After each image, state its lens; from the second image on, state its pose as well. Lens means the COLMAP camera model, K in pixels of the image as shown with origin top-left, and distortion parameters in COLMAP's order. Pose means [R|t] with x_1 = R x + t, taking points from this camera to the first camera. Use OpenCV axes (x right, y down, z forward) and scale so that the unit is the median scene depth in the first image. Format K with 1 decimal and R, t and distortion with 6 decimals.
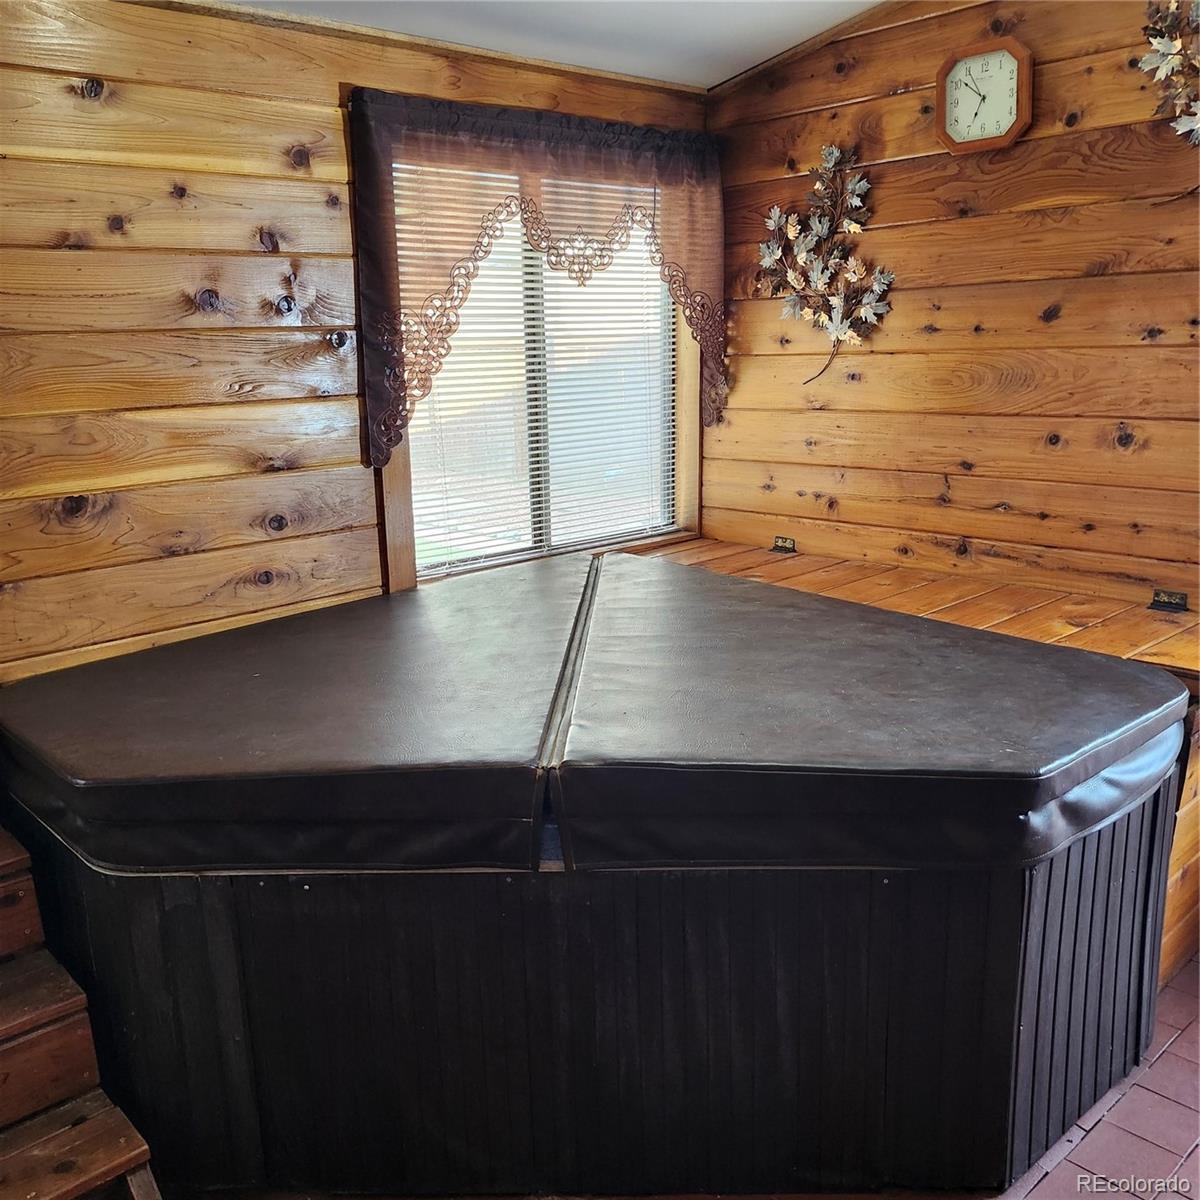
lens RADIAL K [[1109.1, 0, 595.2], [0, 1109.1, 602.7], [0, 0, 1]] dist [0.081448, -0.106166]
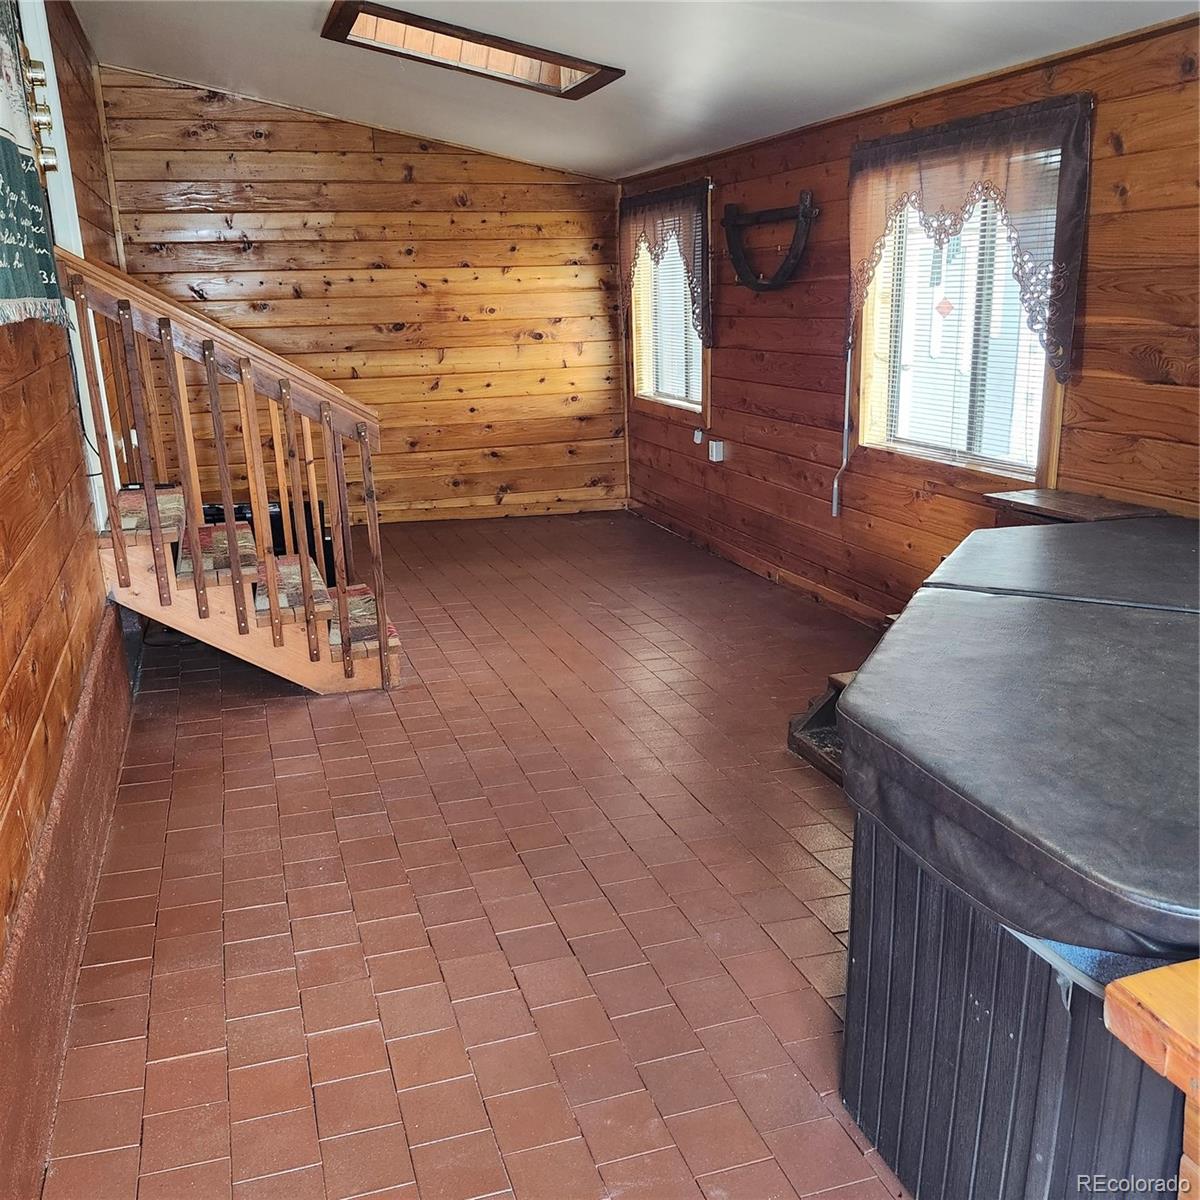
lens RADIAL K [[1109.1, 0, 595.2], [0, 1109.1, 602.7], [0, 0, 1]] dist [0.081448, -0.106166]
pose [[-0.398554, 0.277156, -0.874265, 1.497245], [-0.178515, 0.911572, 0.370363, -0.318311], [0.899604, 0.303679, -0.313834, 1.180844]]
